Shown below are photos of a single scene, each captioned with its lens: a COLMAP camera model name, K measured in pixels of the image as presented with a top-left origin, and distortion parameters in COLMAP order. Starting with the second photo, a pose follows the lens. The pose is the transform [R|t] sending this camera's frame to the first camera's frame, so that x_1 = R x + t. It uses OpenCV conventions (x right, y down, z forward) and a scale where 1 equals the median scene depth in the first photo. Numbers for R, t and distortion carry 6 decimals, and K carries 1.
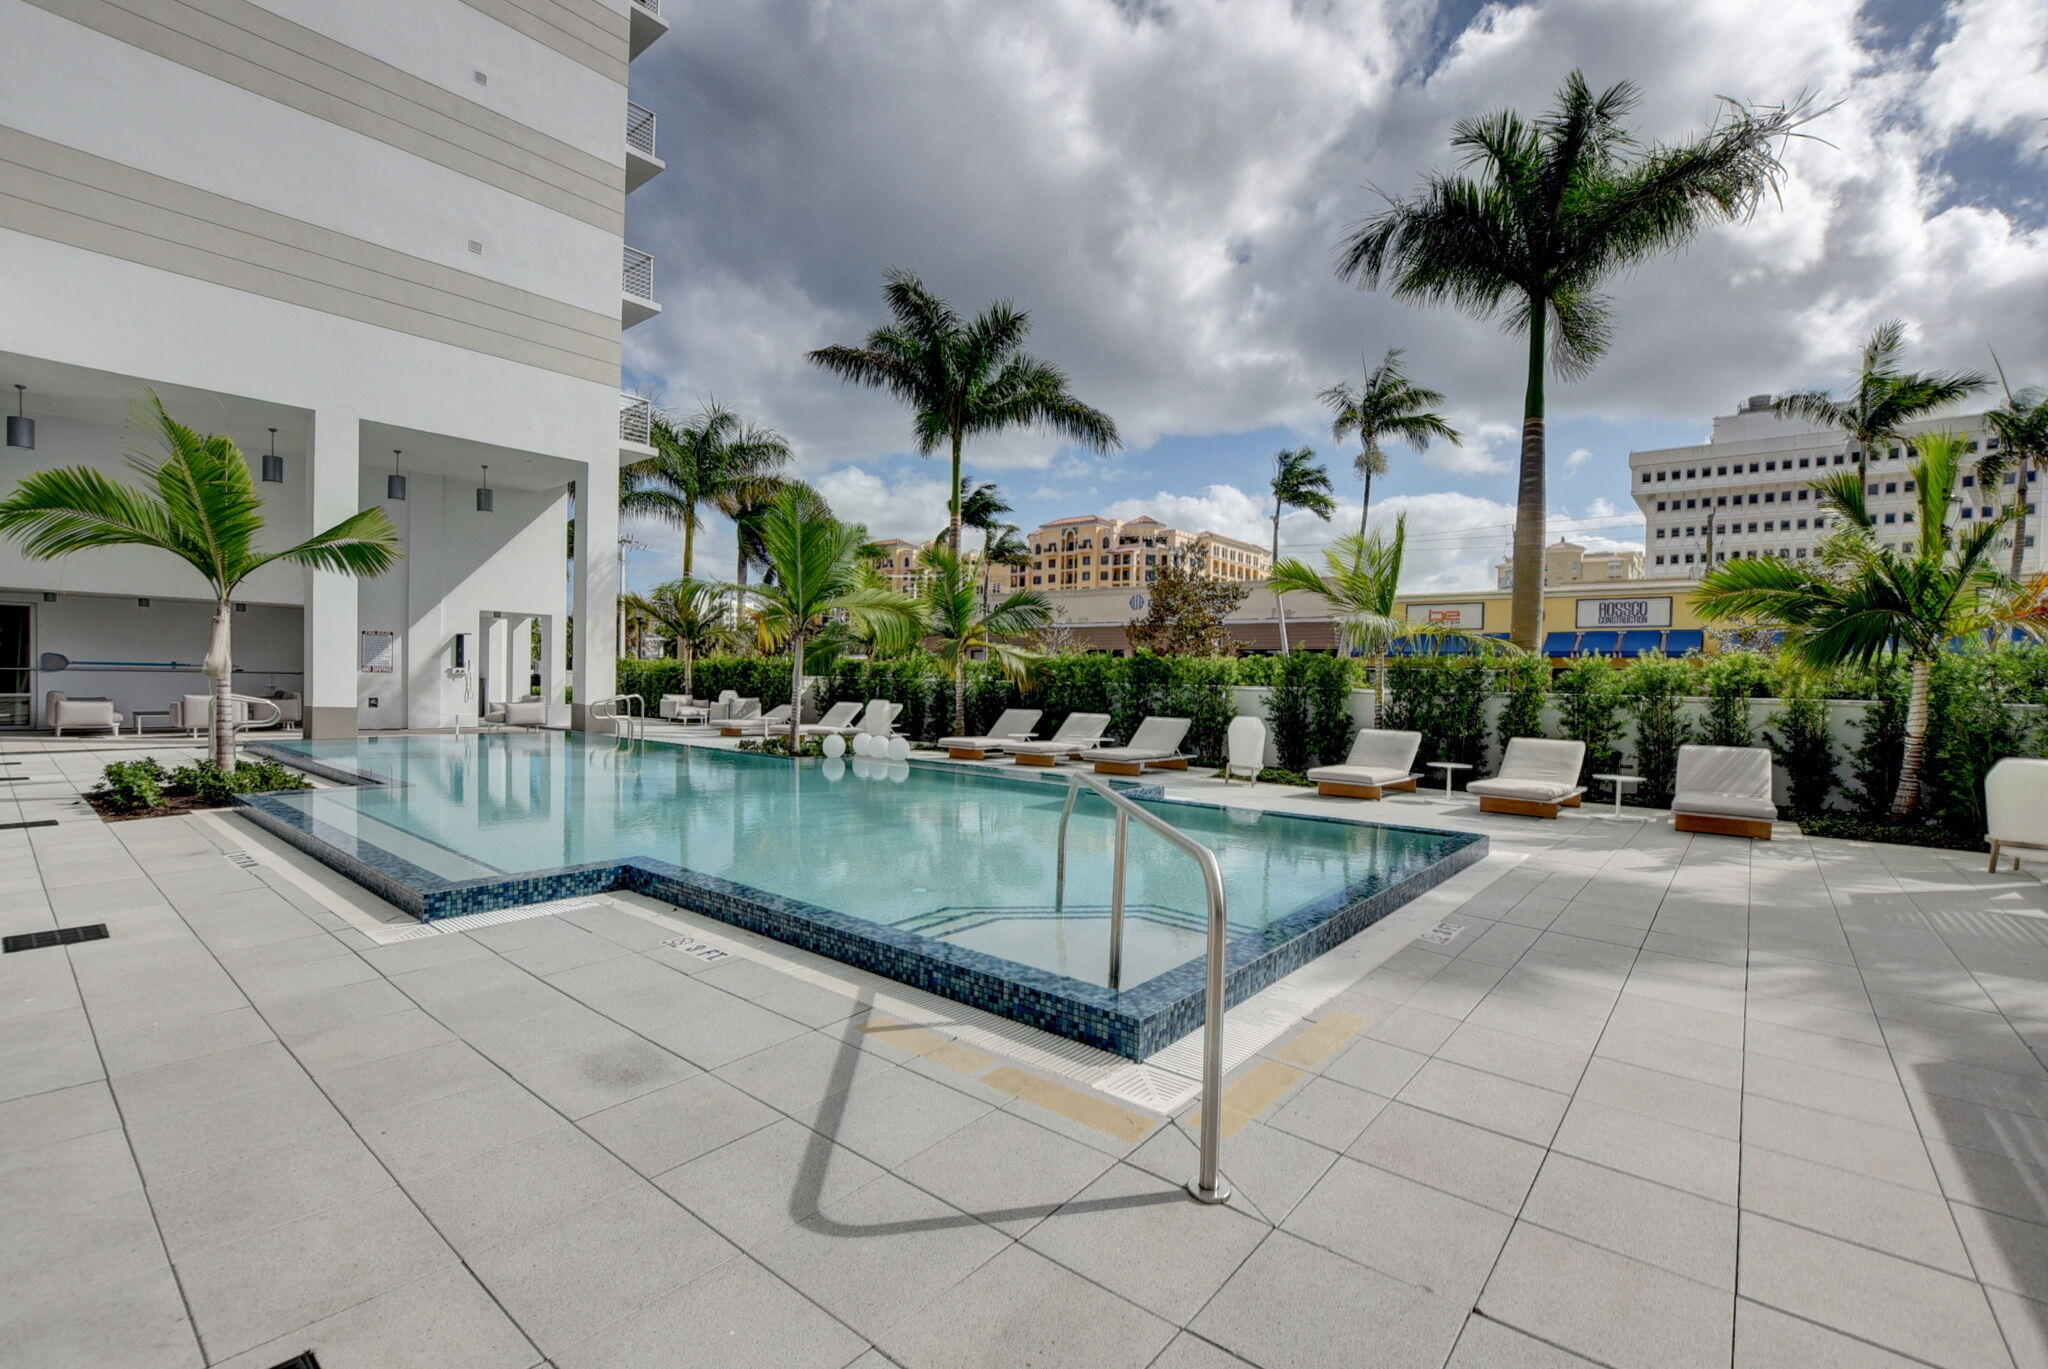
lens RADIAL K [[875.9, 0, 1034.1], [0, 875.9, 691.5], [0, 0, 1]] dist [-0.001426, -0.000121]
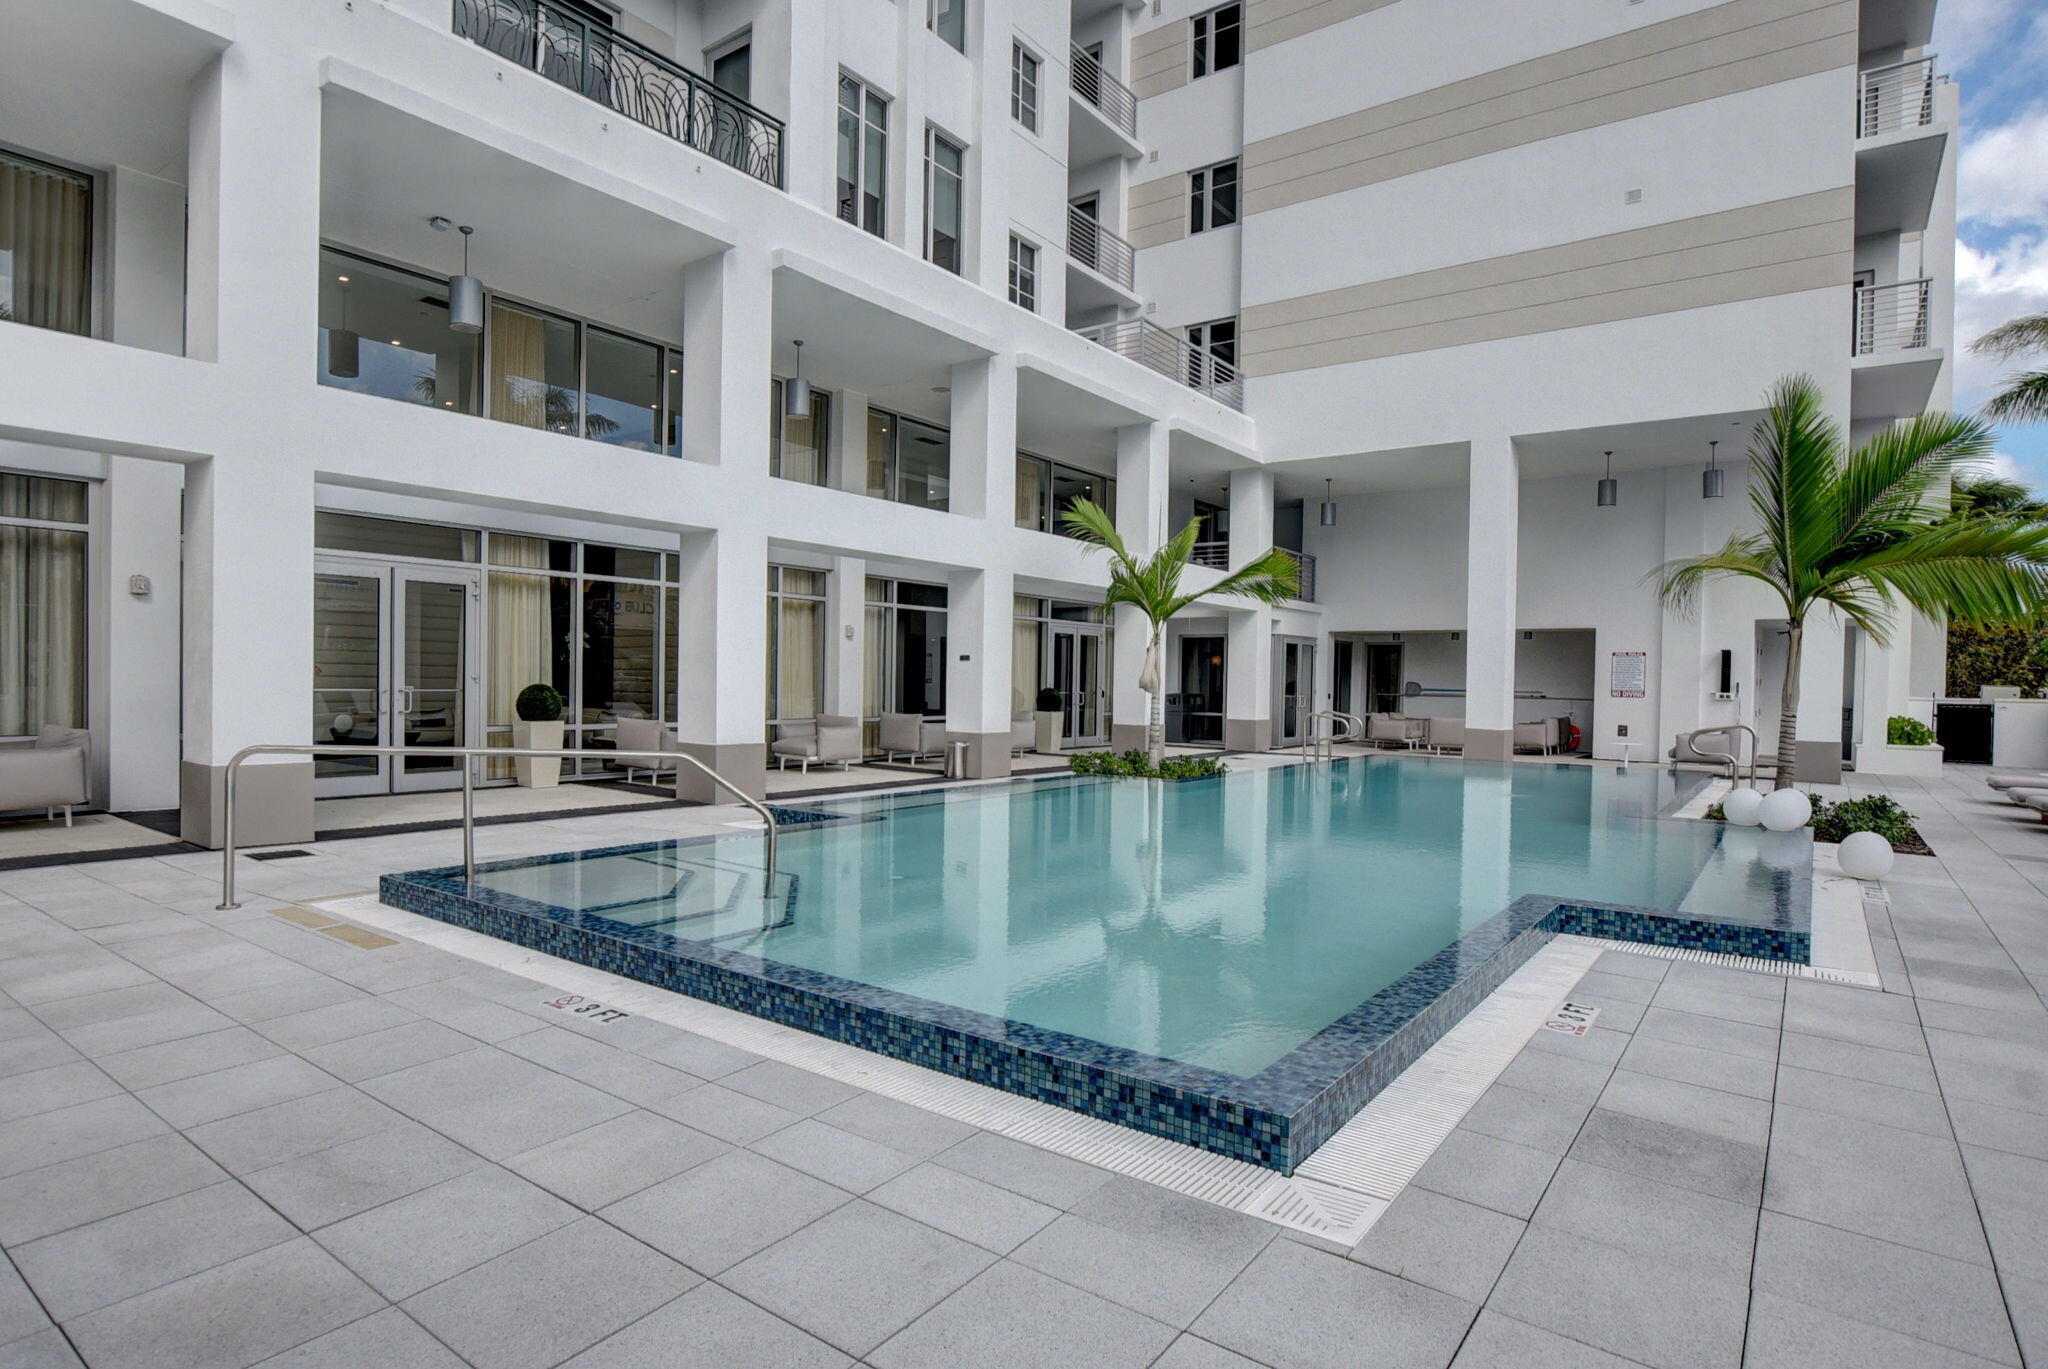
lens RADIAL K [[1090.6, 0, 1024.0], [0, 1090.6, 684.5], [0, 0, 1]] dist [-0.002525, -0.000432]
pose [[0.052164, -0.018682, -0.998464, 0.412101], [-0.030624, 0.999325, -0.020298, 0.008221], [0.998169, 0.031636, 0.051557, 0.395329]]
